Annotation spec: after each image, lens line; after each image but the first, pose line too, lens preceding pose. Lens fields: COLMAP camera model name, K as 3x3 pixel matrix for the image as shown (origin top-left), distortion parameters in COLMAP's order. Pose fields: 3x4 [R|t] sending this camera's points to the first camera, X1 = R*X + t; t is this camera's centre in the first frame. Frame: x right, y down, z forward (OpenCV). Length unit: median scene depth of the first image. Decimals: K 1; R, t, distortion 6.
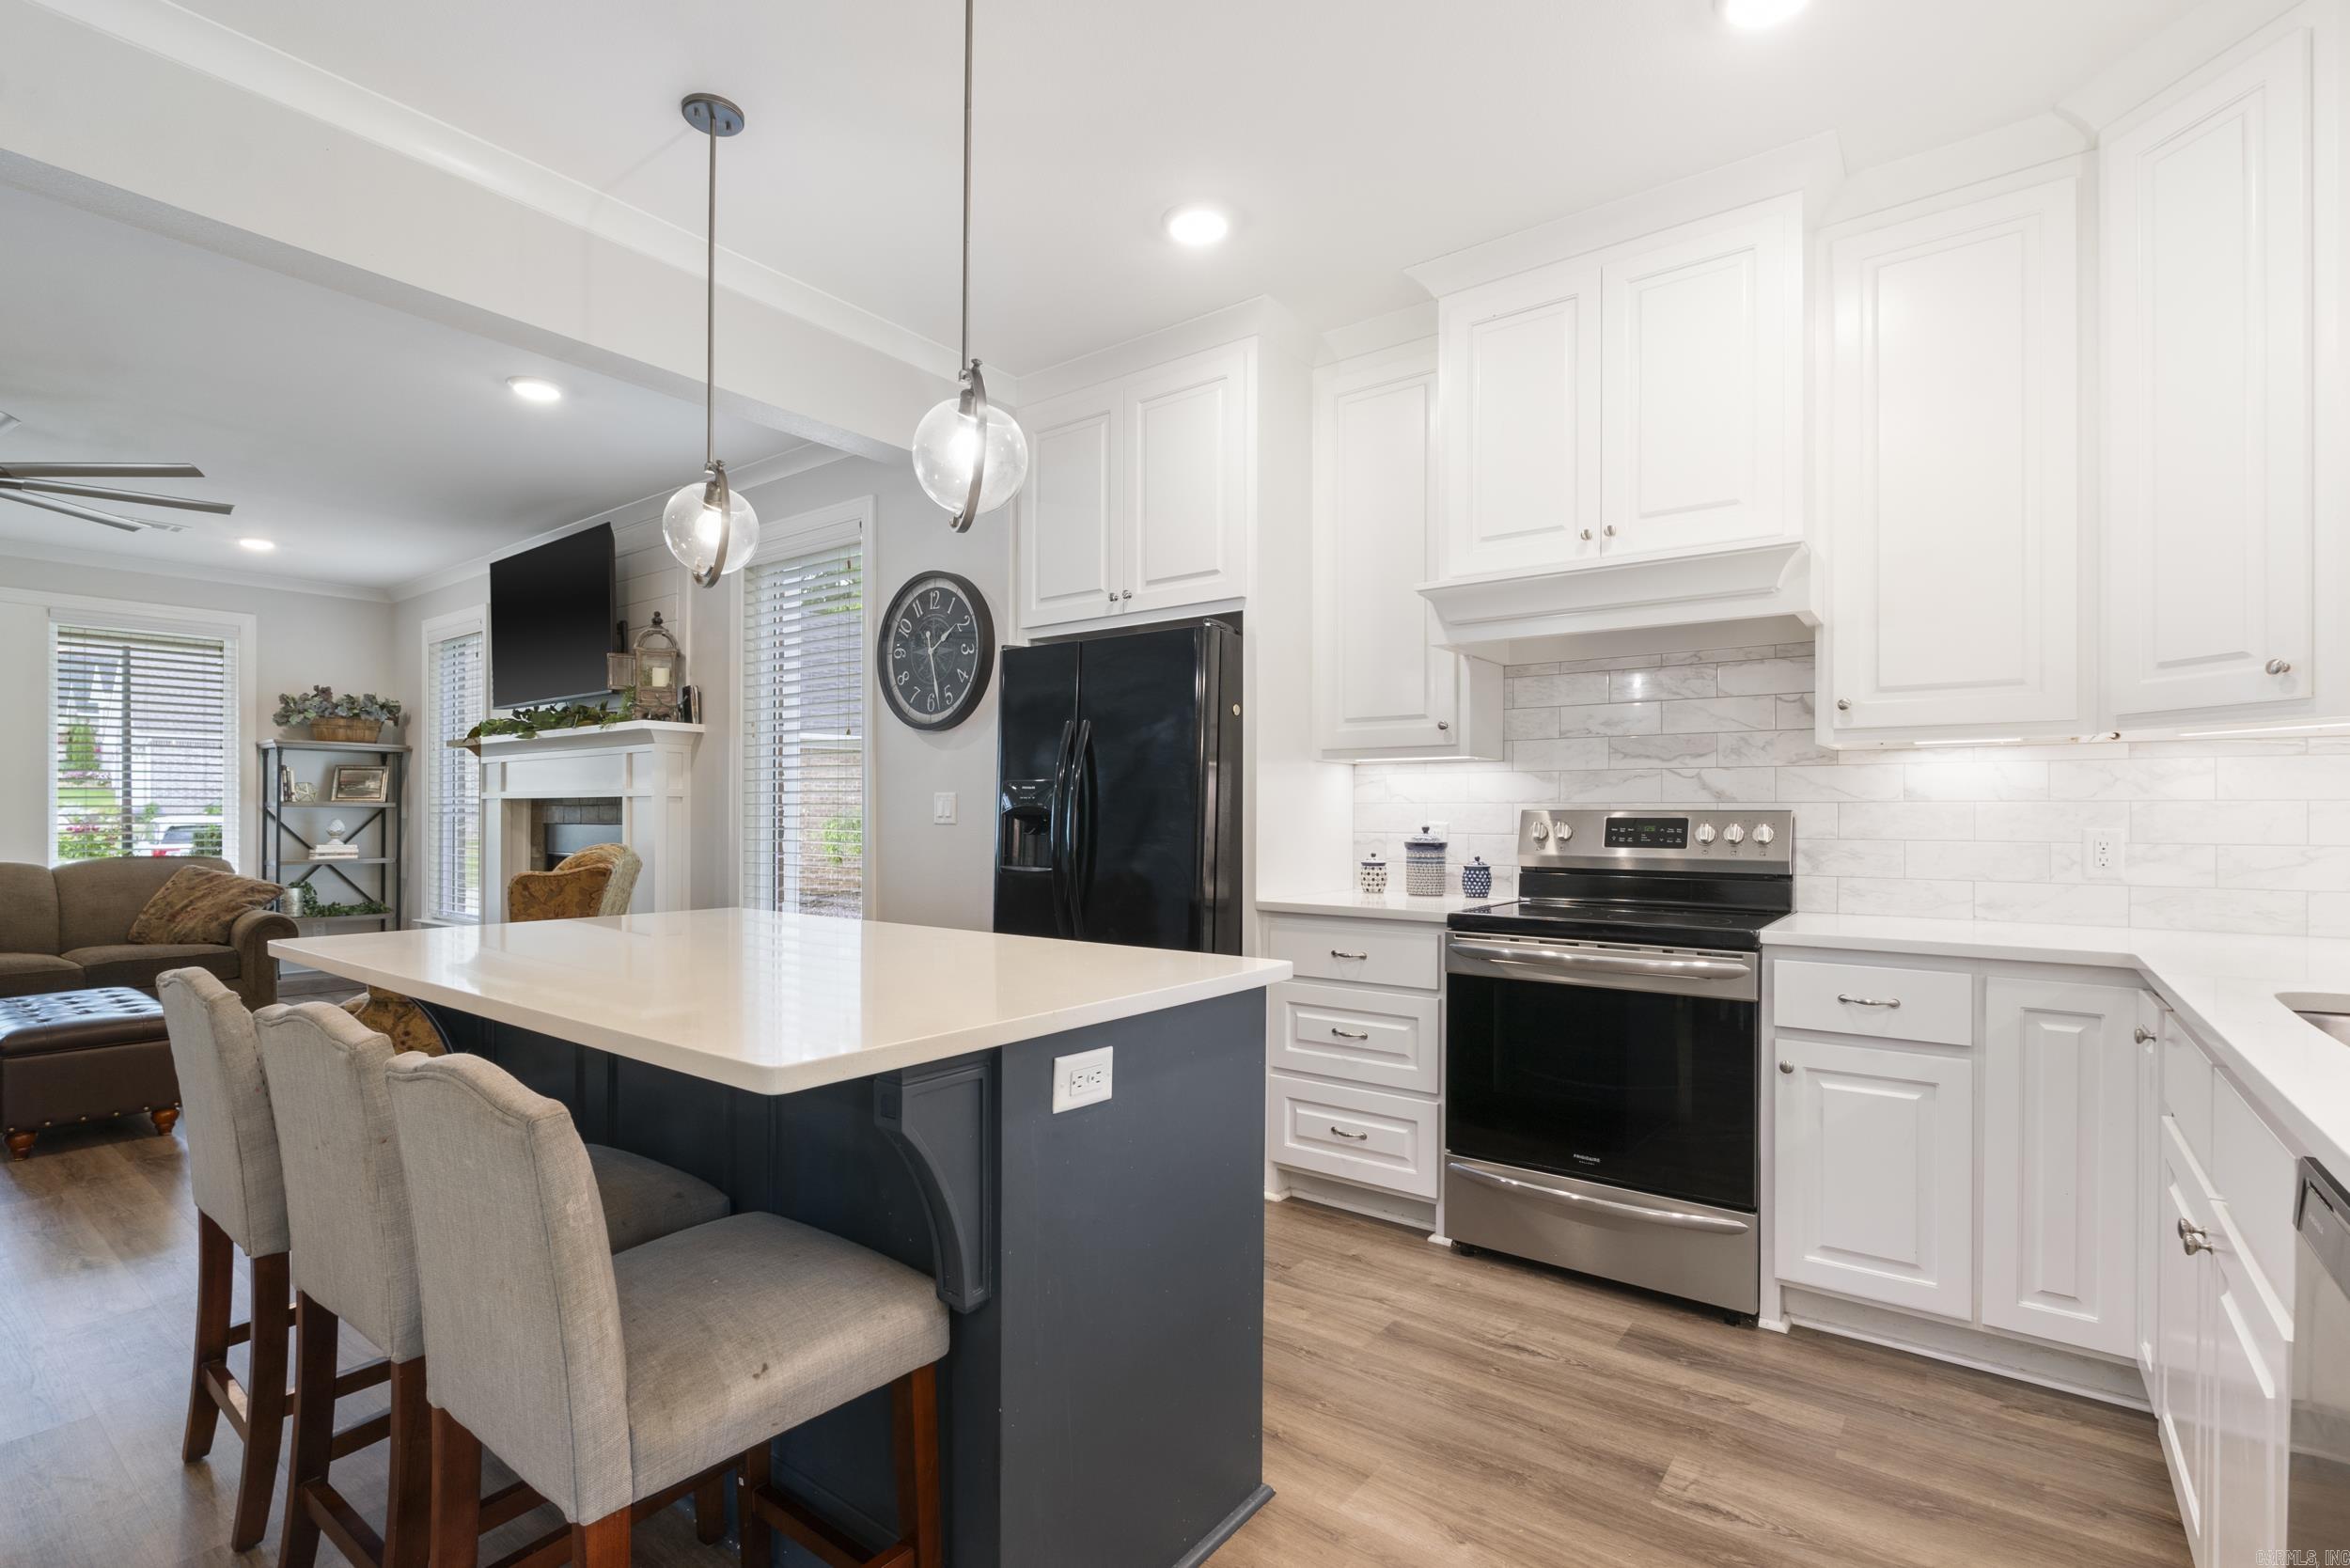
lens RADIAL K [[1089.4, 0, 1174.0], [0, 1089.4, 814.3], [0, 0, 1]] dist [-0.010317, 0.004110]
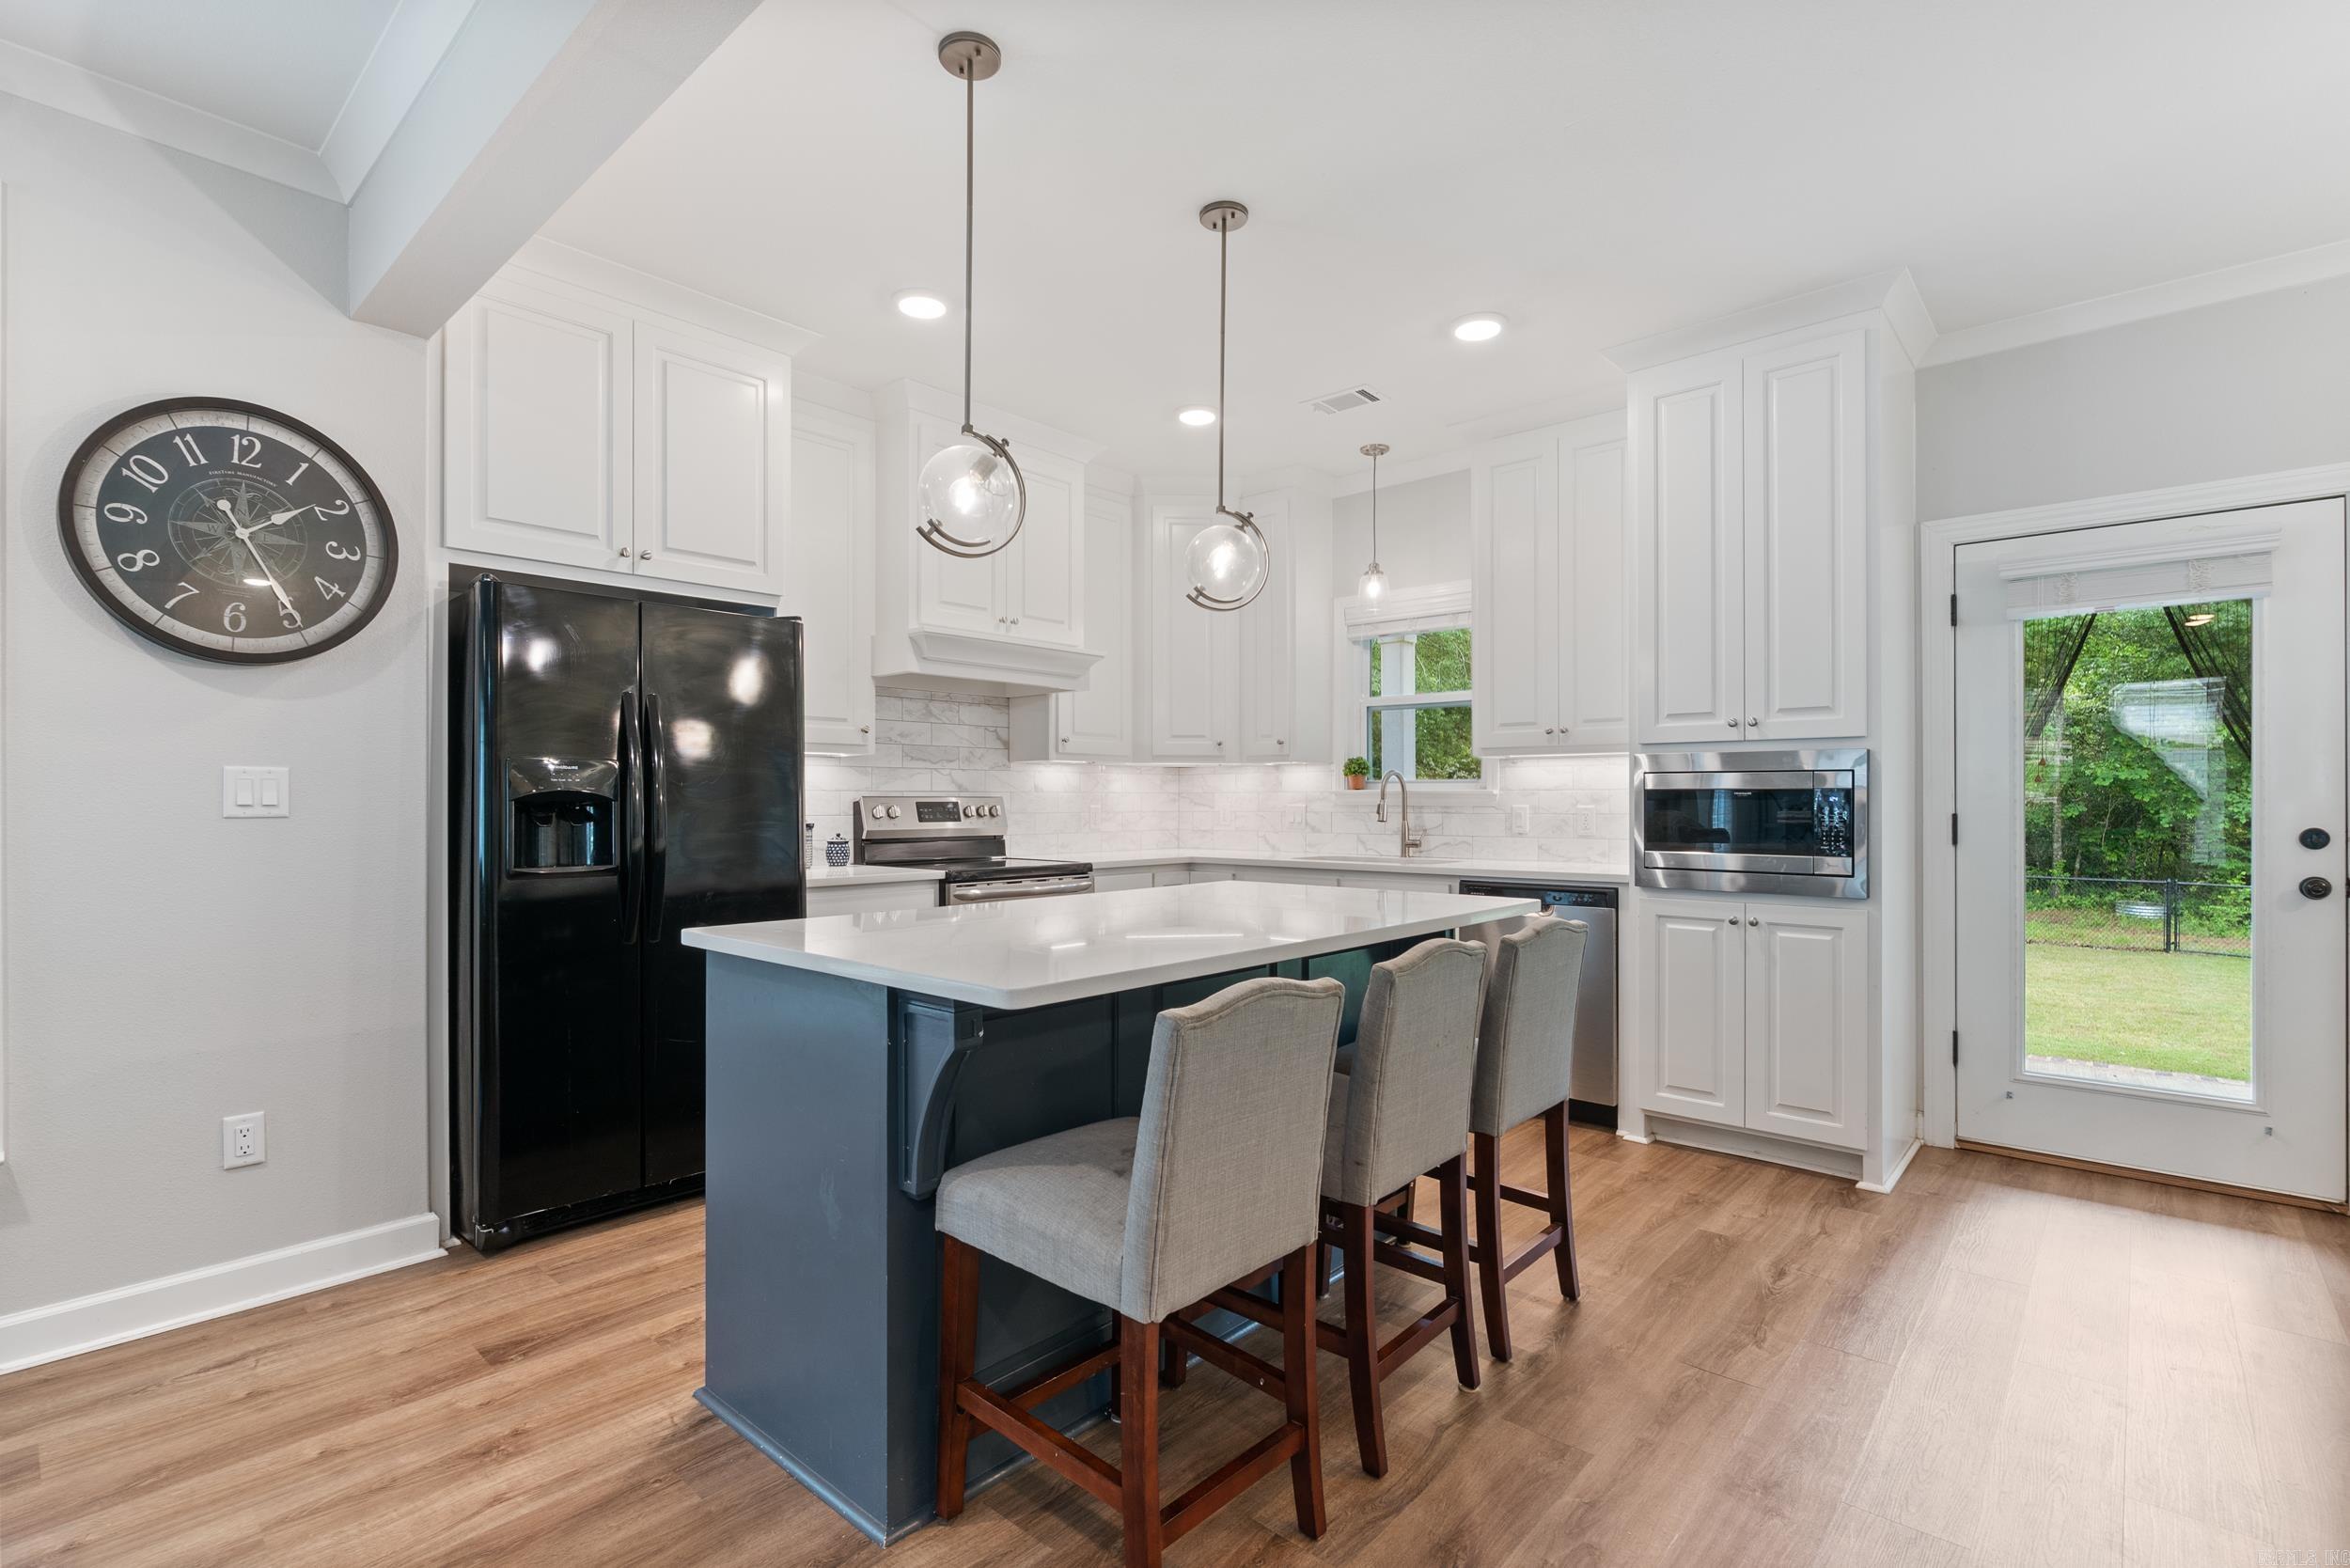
lens RADIAL K [[1089.4, 0, 1172.5], [0, 1089.4, 795.5], [0, 0, 1]] dist [-0.010317, 0.004110]
pose [[0.079788, 0.002033, 0.996810, -0.904163], [0.001653, 0.999996, -0.002172, -0.001317], [-0.996810, 0.001821, 0.079784, 0.497833]]
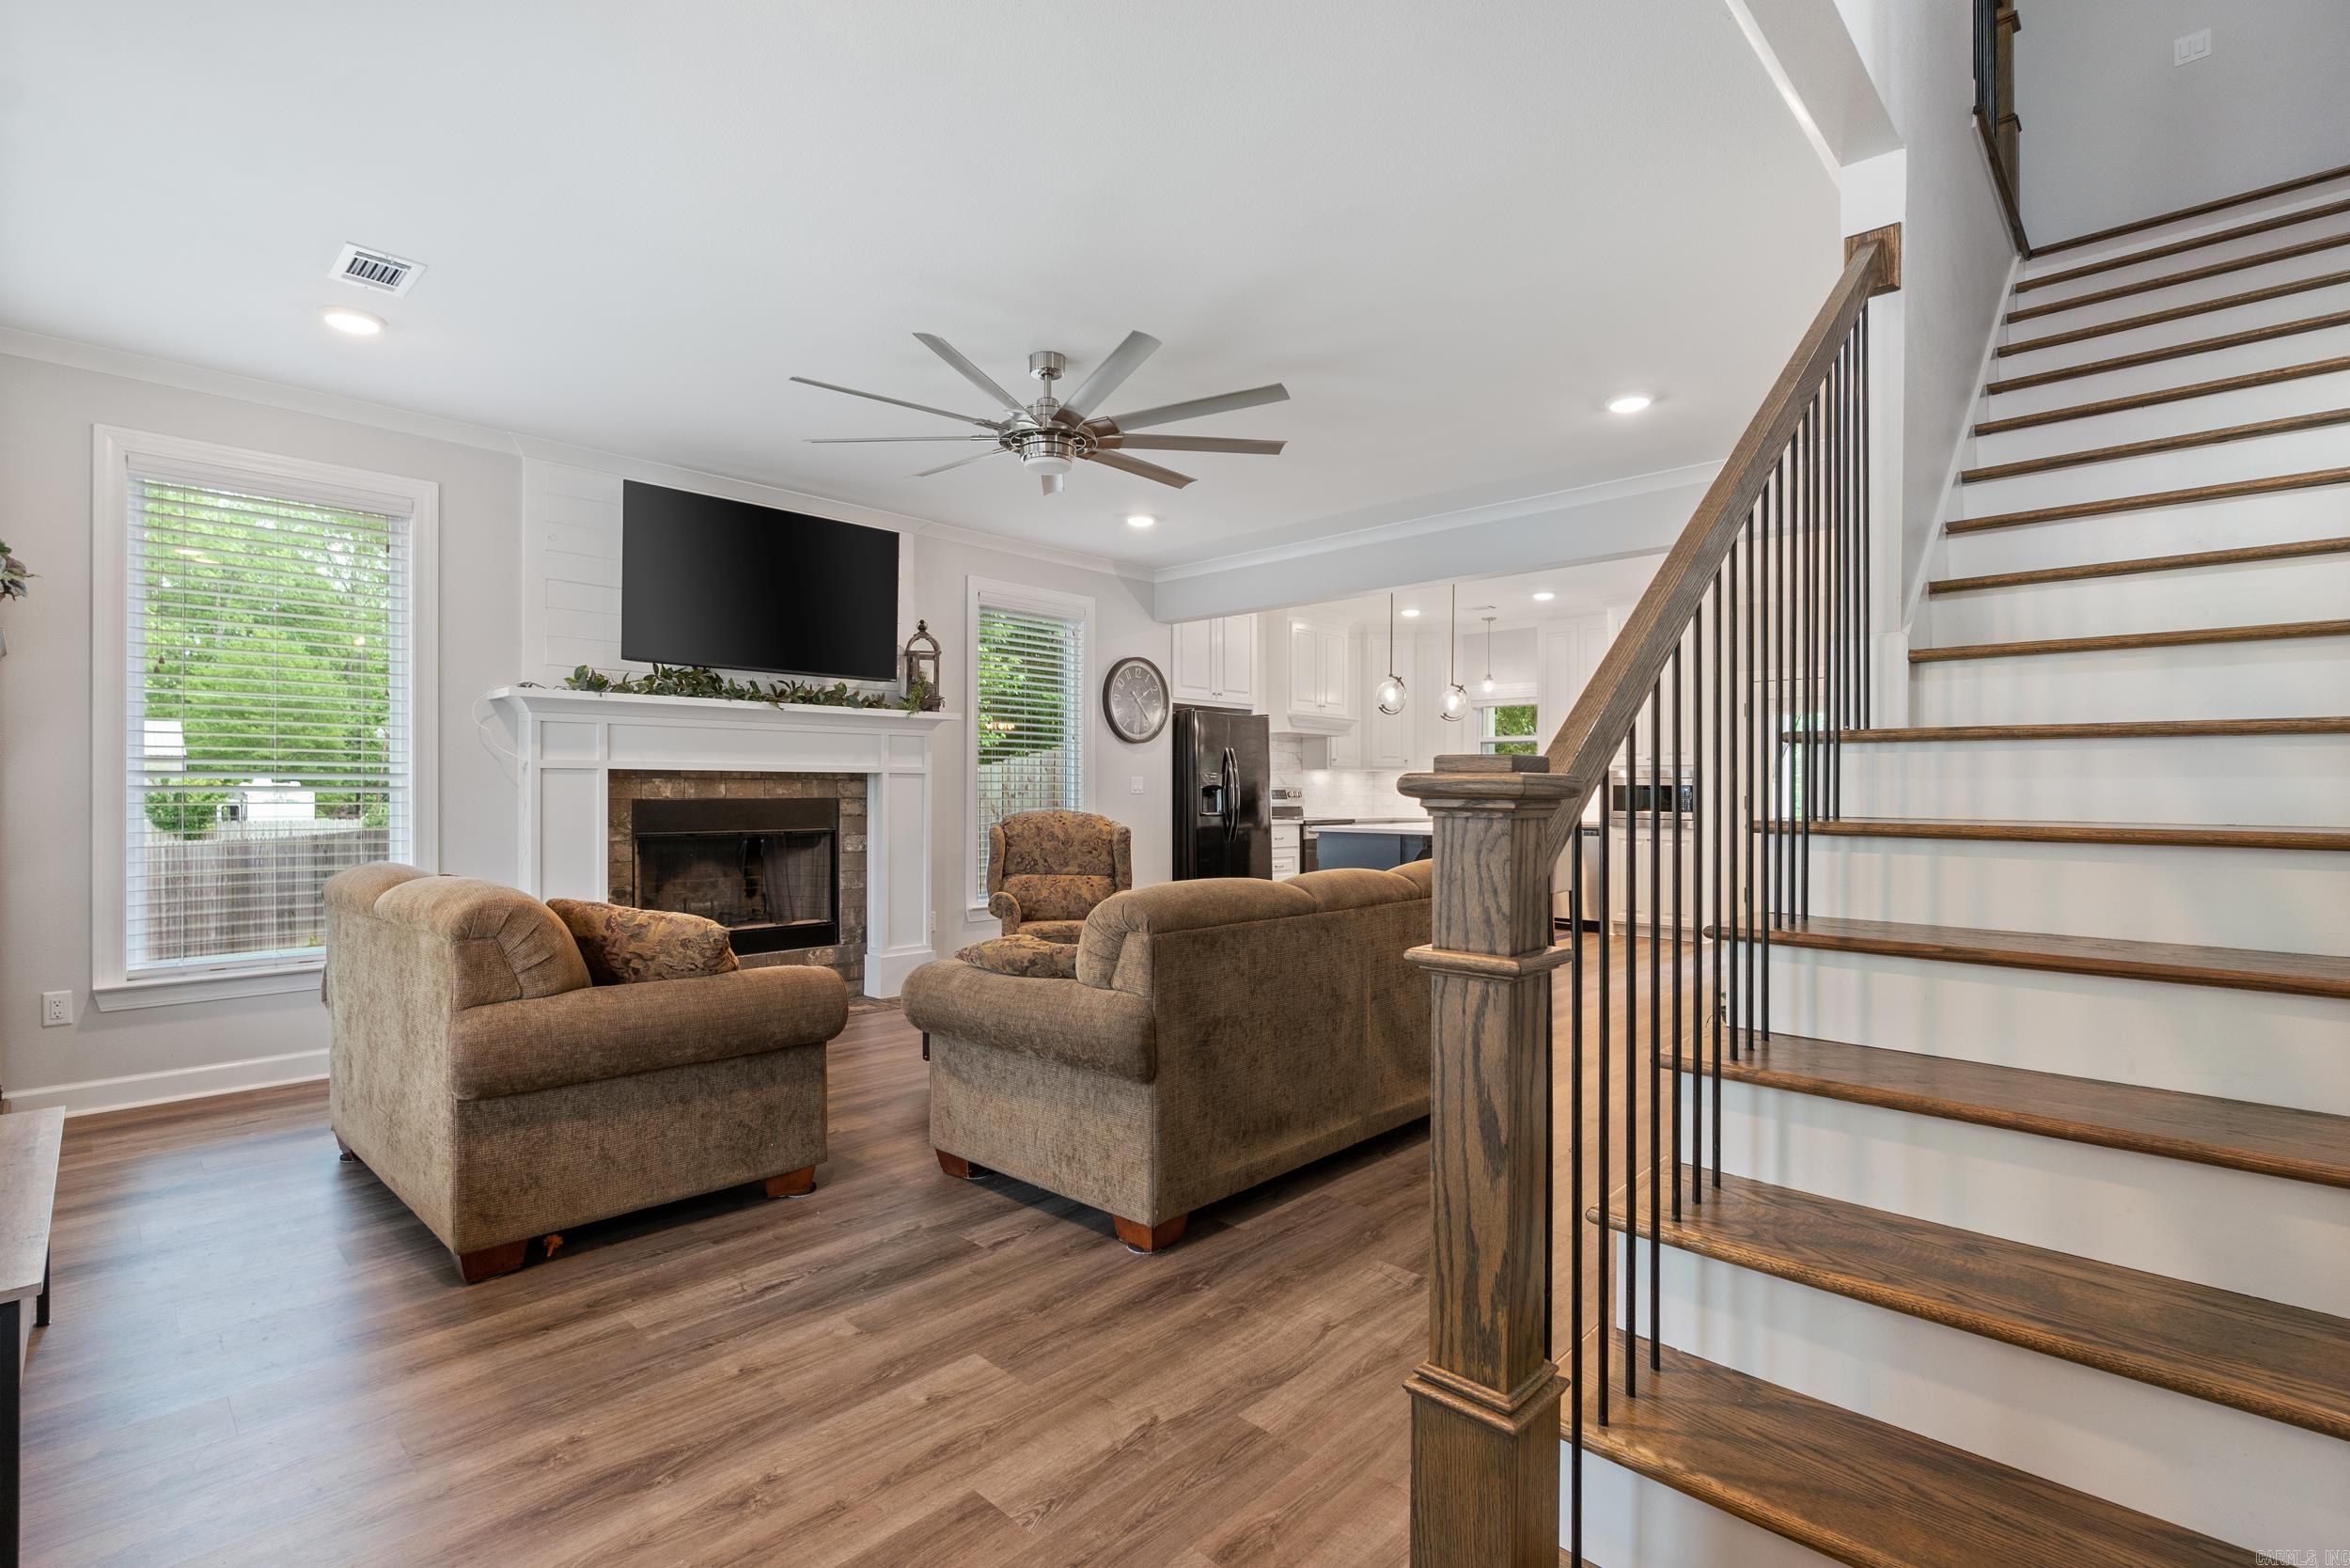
lens RADIAL K [[1089.4, 0, 1176.6], [0, 1089.4, 793.2], [0, 0, 1]] dist [-0.010317, 0.004110]
pose [[0.117231, -0.003449, 0.993099, -2.380295], [-0.001079, 0.999993, 0.003601, 0.001696], [-0.993104, -0.001494, 0.117227, 0.825231]]
